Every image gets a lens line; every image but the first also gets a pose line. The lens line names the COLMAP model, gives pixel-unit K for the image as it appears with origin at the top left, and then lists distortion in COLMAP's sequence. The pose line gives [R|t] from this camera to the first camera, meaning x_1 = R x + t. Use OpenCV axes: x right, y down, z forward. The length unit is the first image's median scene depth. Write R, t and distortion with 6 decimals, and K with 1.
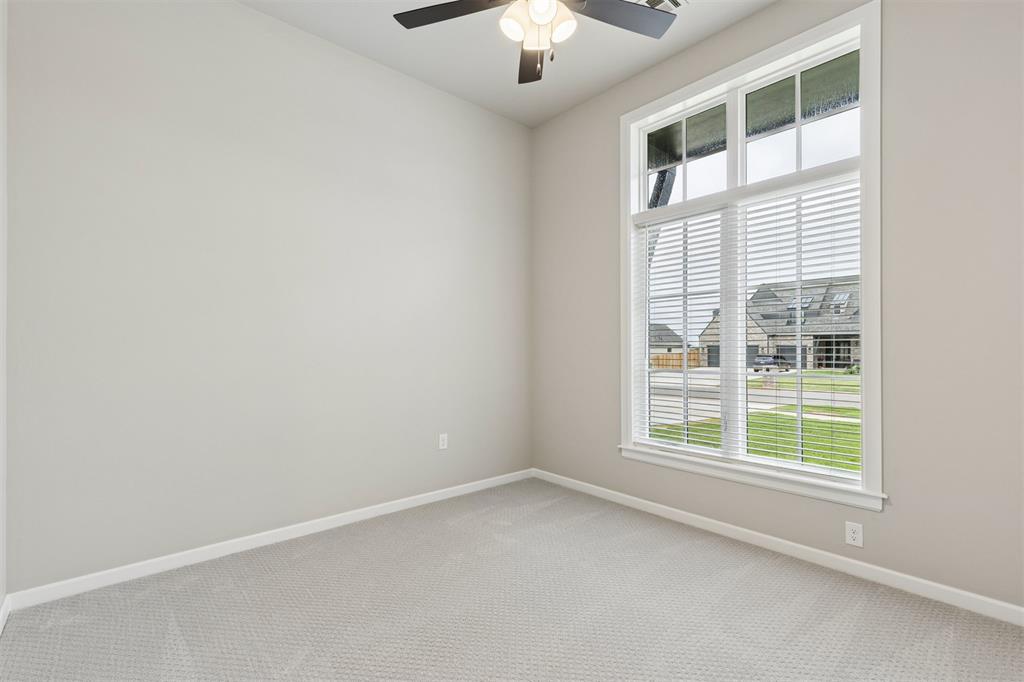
lens RADIAL K [[463.0, 0, 556.9], [0, 463.0, 347.9], [0, 0, 1]] dist [-0.000058, -0.000075]
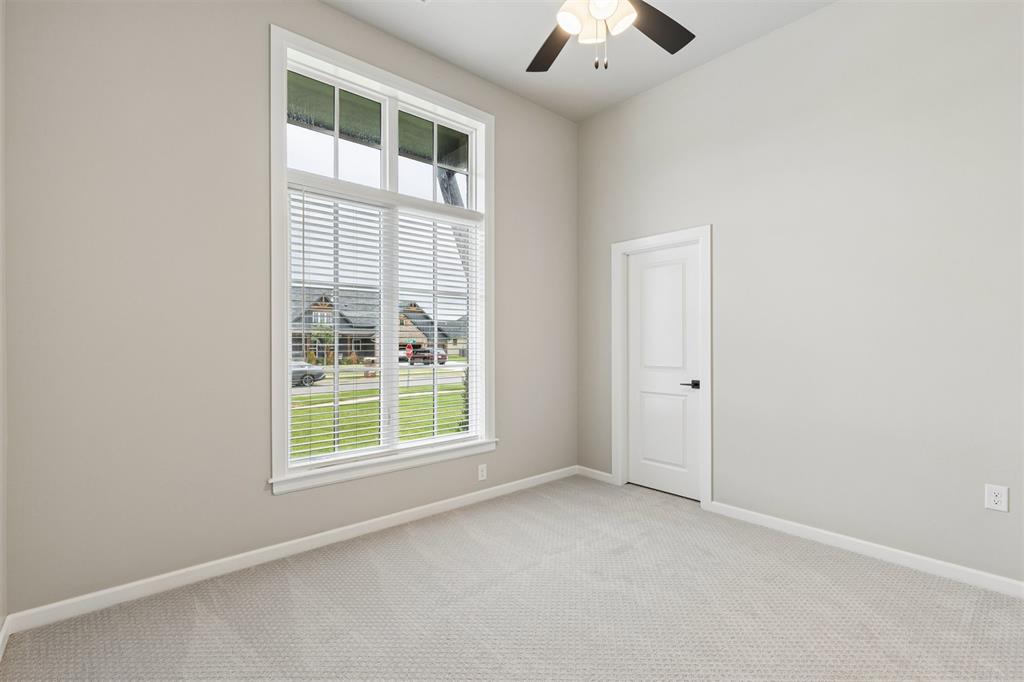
lens RADIAL K [[460.1, 0, 513.5], [0, 460.1, 344.0], [0, 0, 1]] dist [0.001193, 0.000114]
pose [[0.040615, 0.003534, 0.999169, -0.649076], [0.001361, 0.999993, -0.003592, 0.003521], [-0.999174, 0.001506, 0.040610, 0.685995]]
